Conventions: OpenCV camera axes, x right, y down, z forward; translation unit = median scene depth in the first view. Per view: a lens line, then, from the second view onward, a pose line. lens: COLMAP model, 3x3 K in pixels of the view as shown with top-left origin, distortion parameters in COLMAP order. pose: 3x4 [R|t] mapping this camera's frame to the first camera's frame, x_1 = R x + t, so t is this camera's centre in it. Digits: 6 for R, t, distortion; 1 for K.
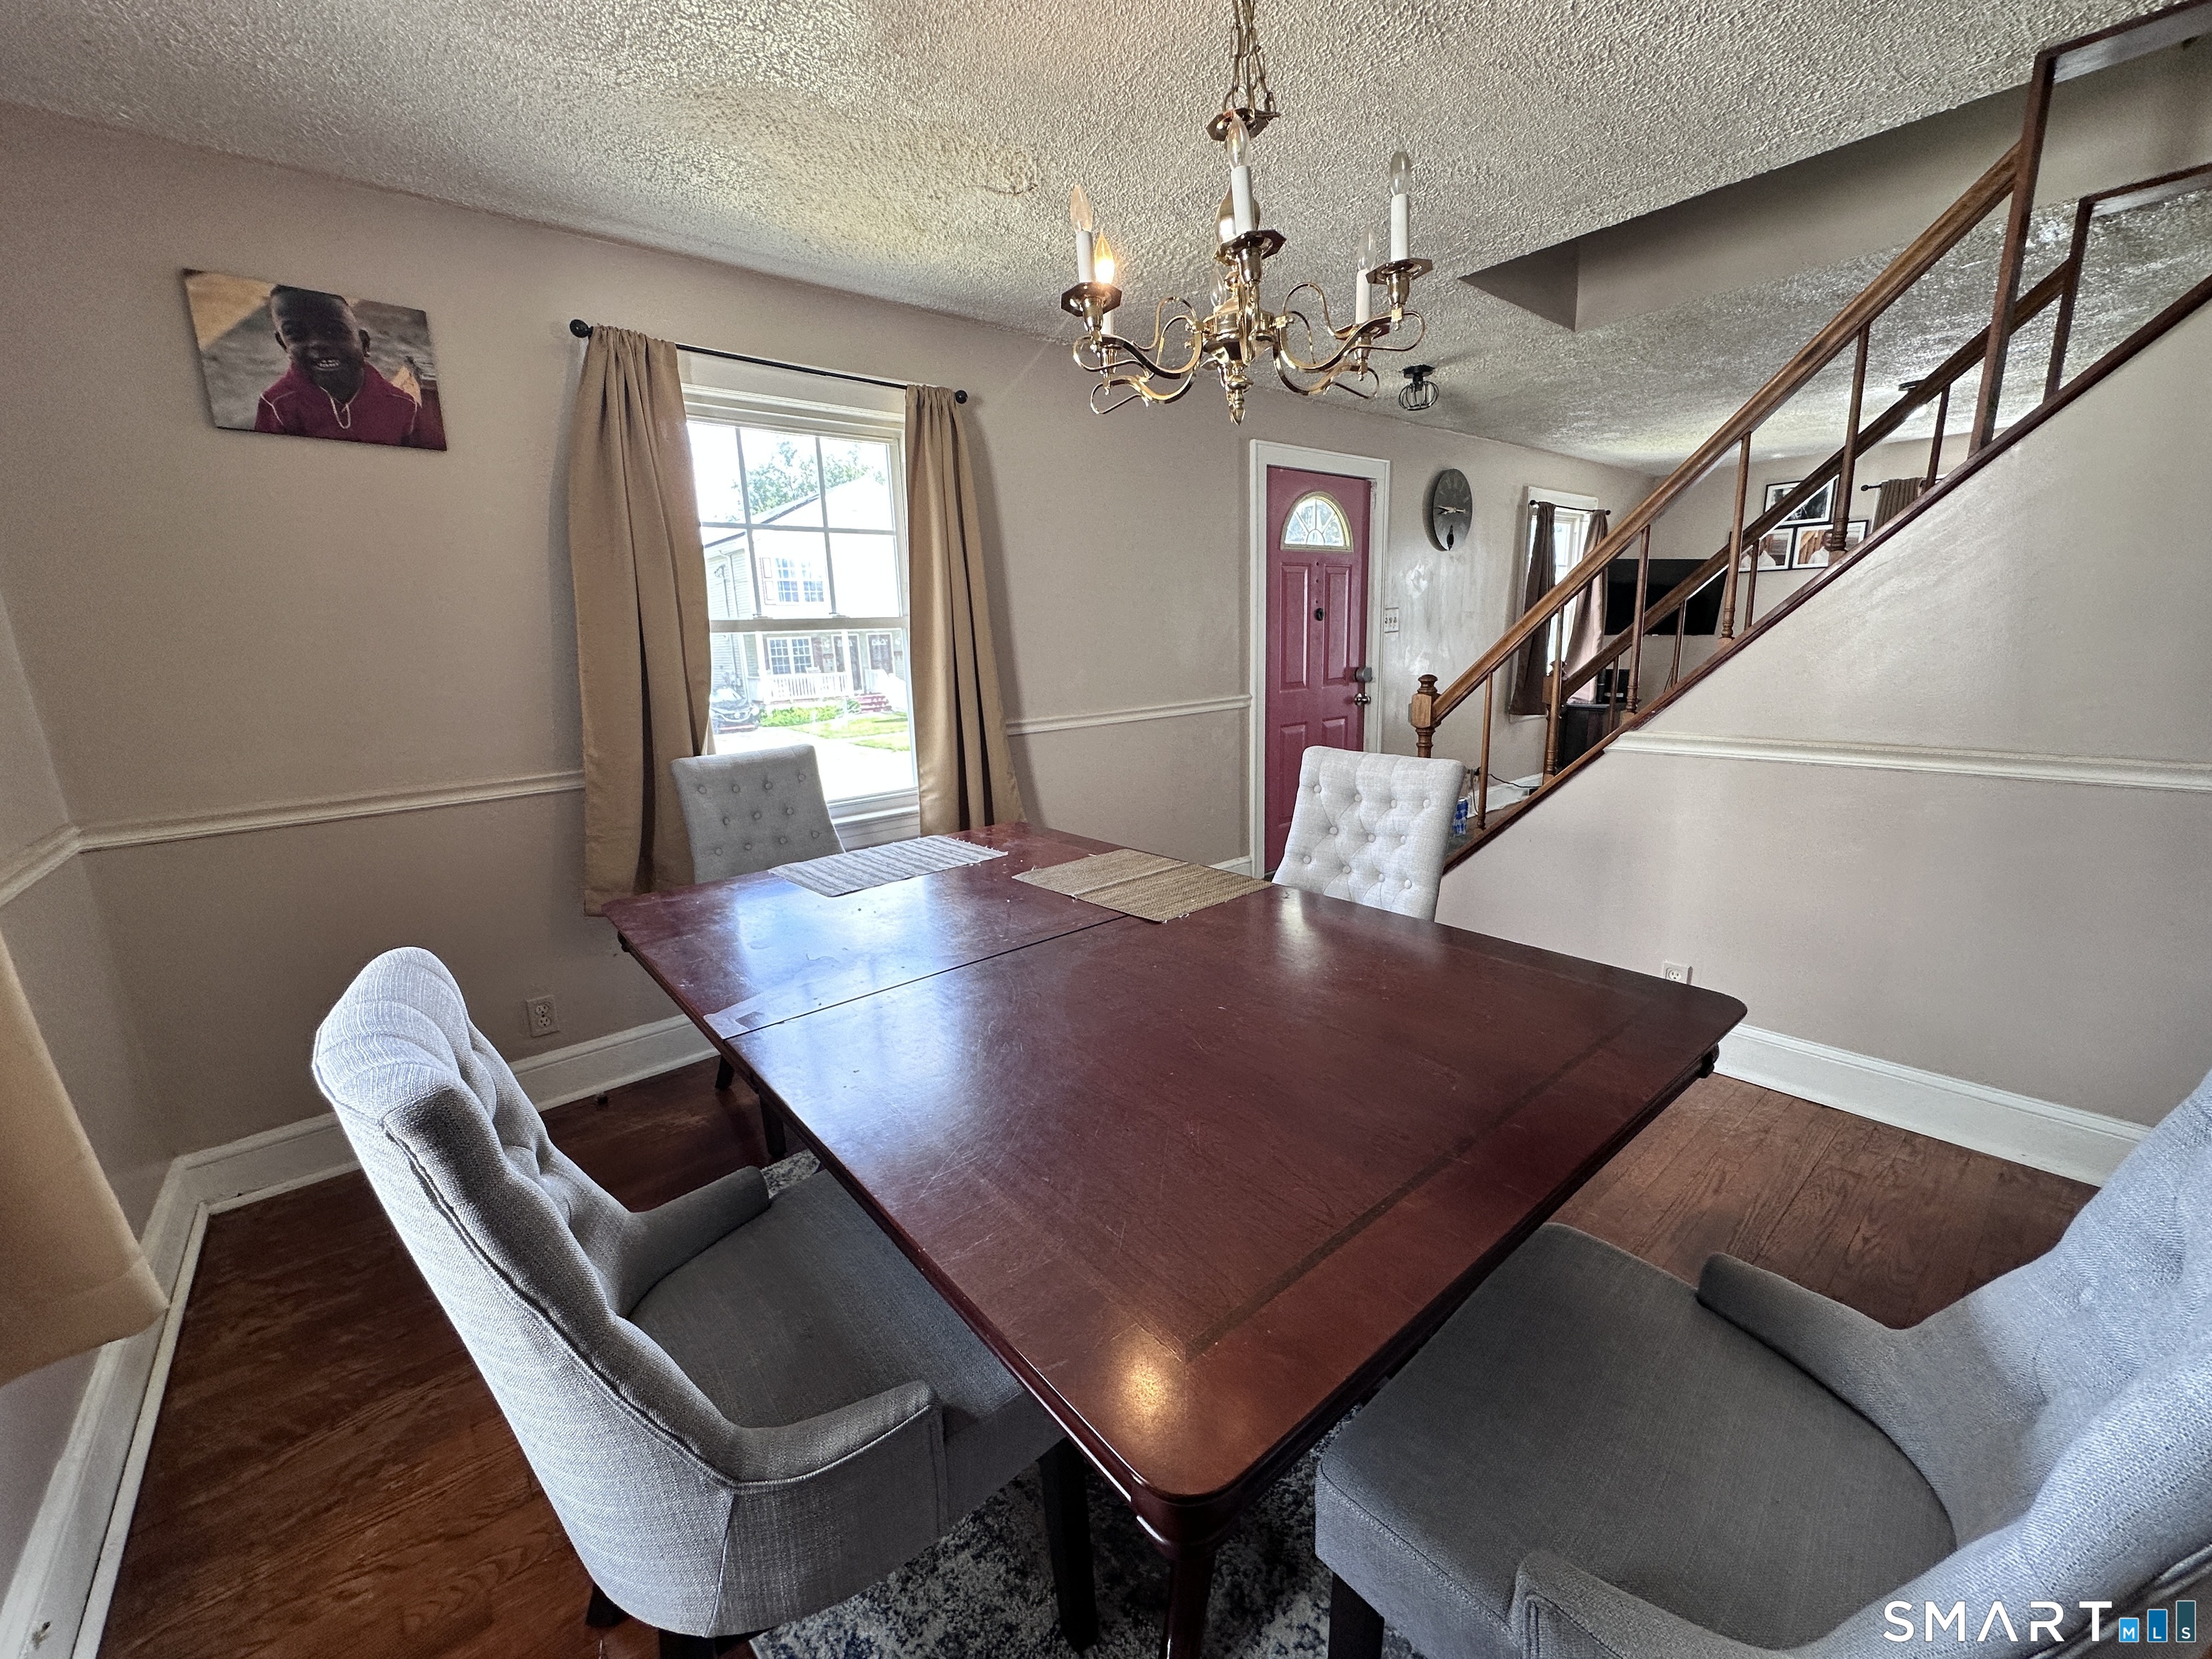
lens RADIAL K [[884.4, 0, 1111.3], [0, 884.4, 829.5], [0, 0, 1]] dist [-0.003204, 0.000519]
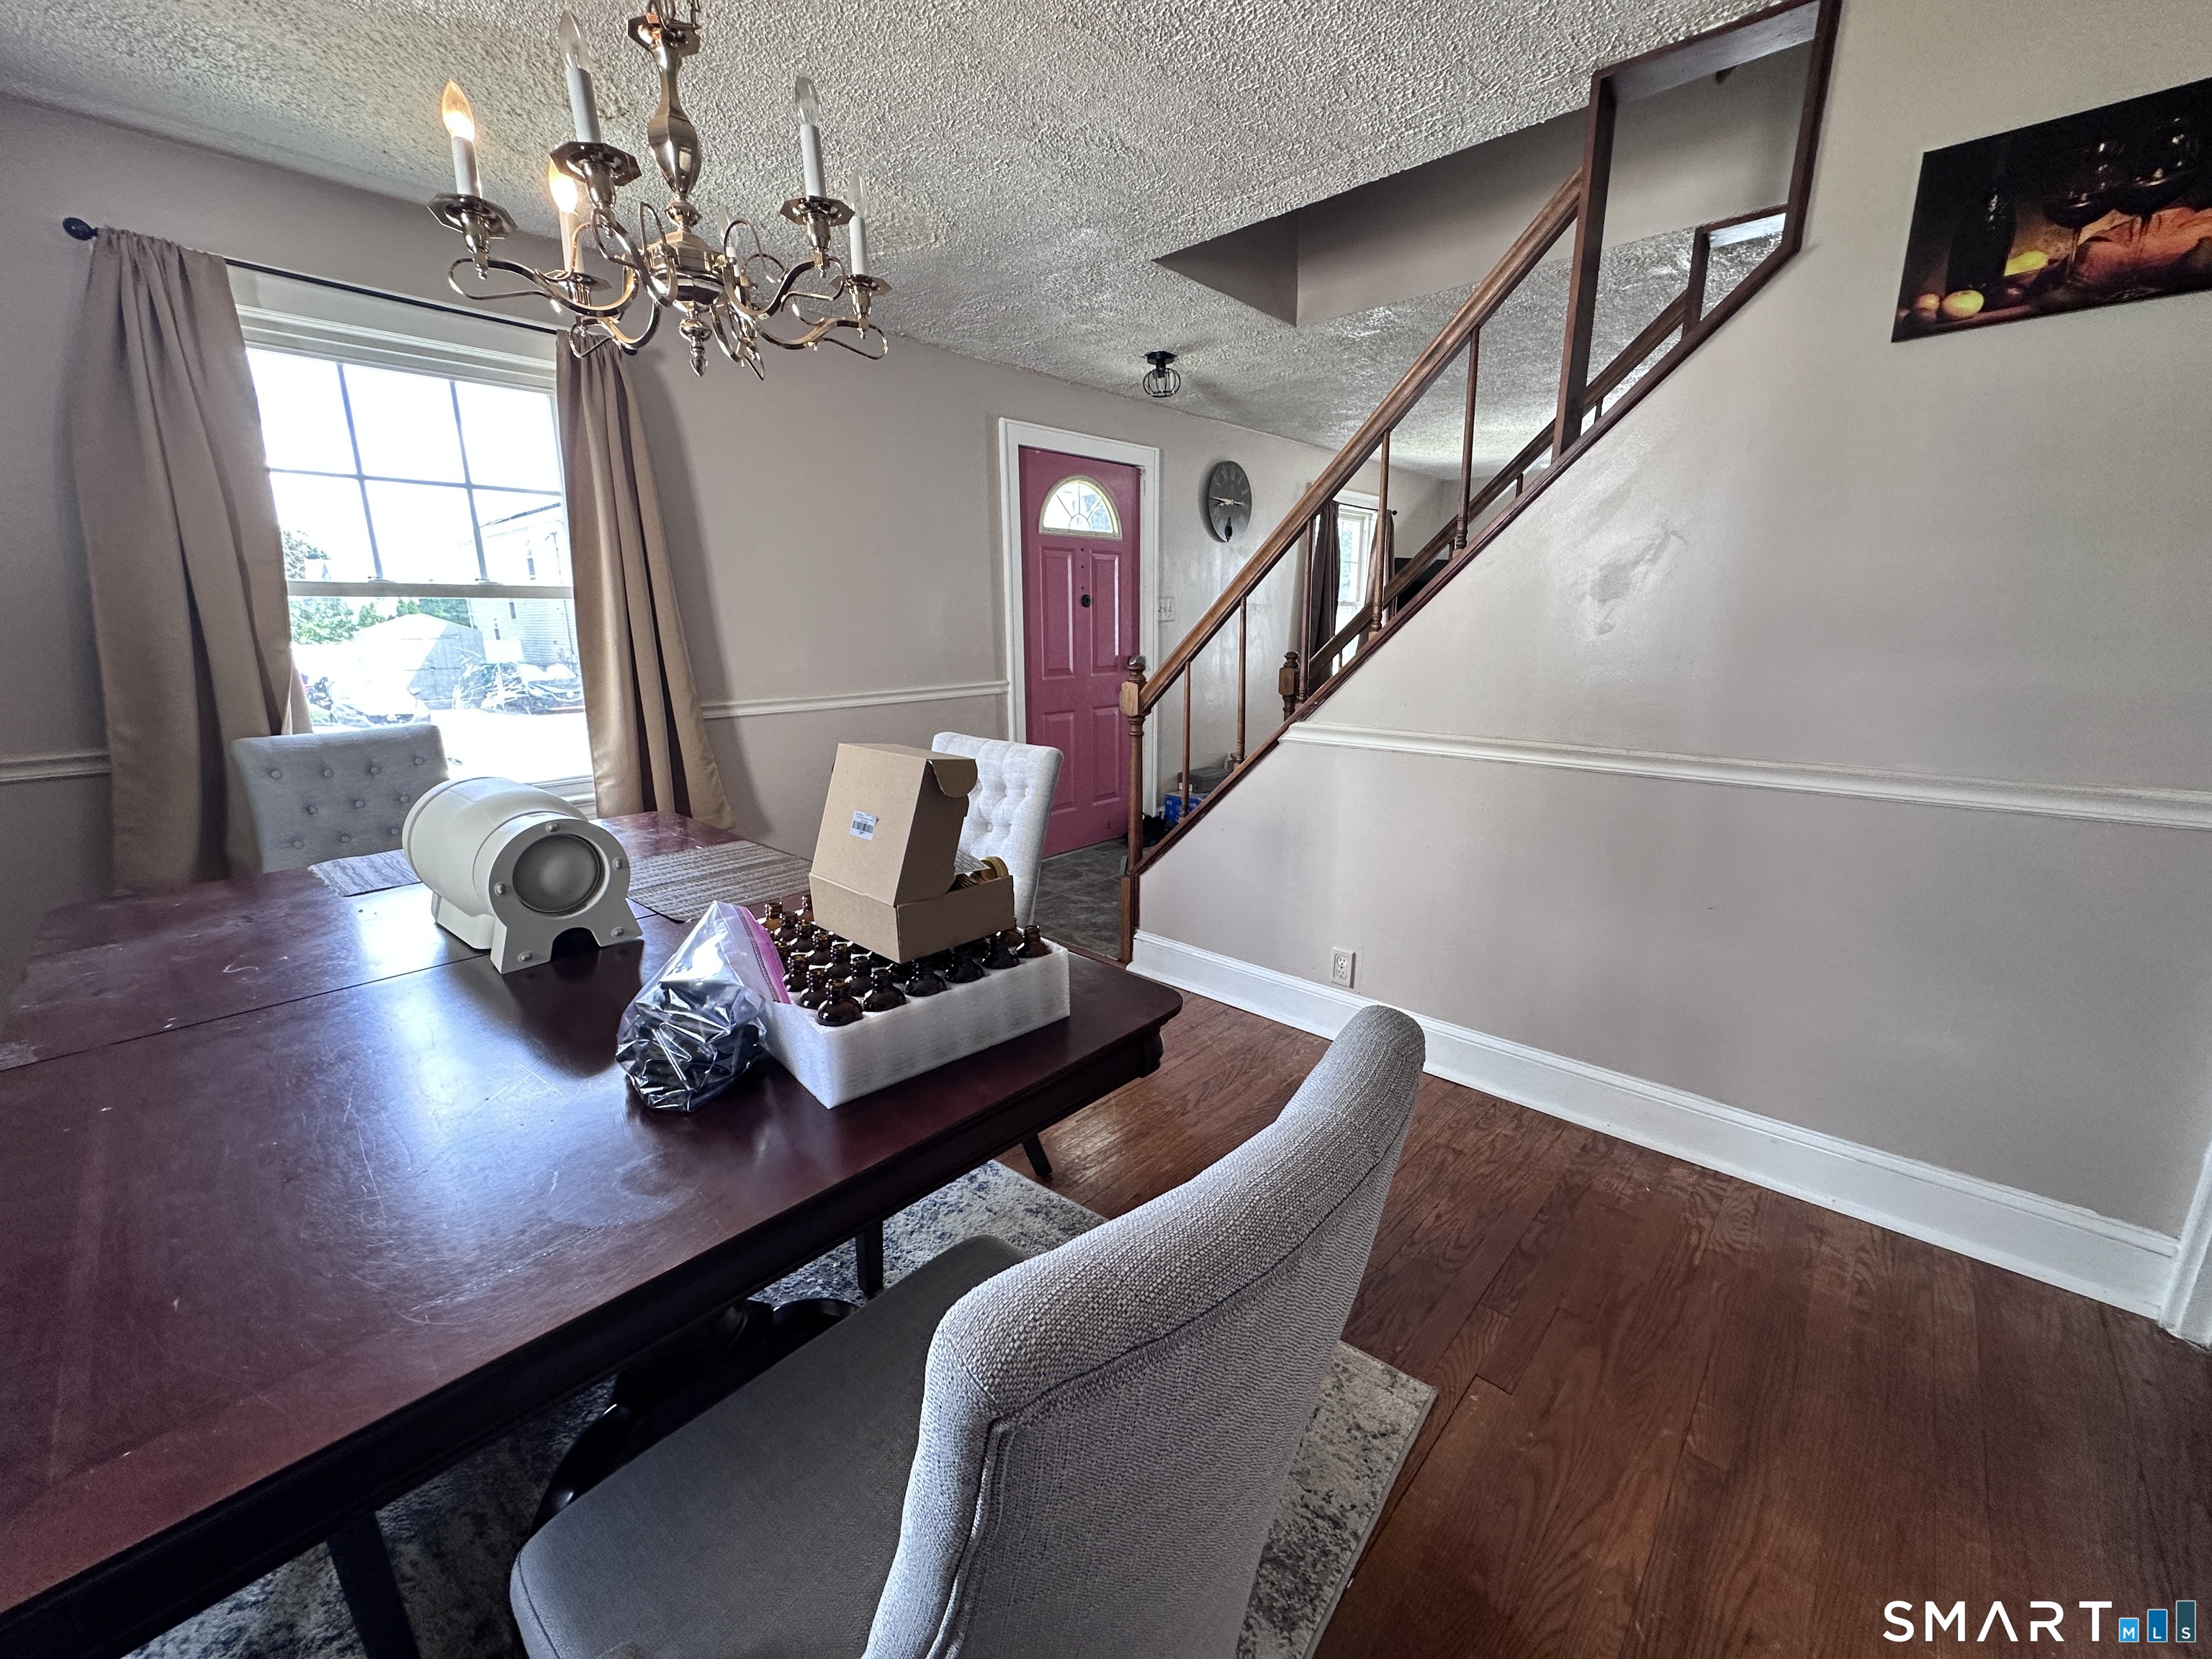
lens RADIAL K [[884.4, 0, 1117.8], [0, 884.4, 829.1], [0, 0, 1]] dist [-0.003204, 0.000519]
pose [[0.991356, -0.001906, 0.131188, 0.217833], [0.000271, 0.999922, 0.012477, -0.000818], [-0.131202, -0.012334, 0.991279, 0.018169]]
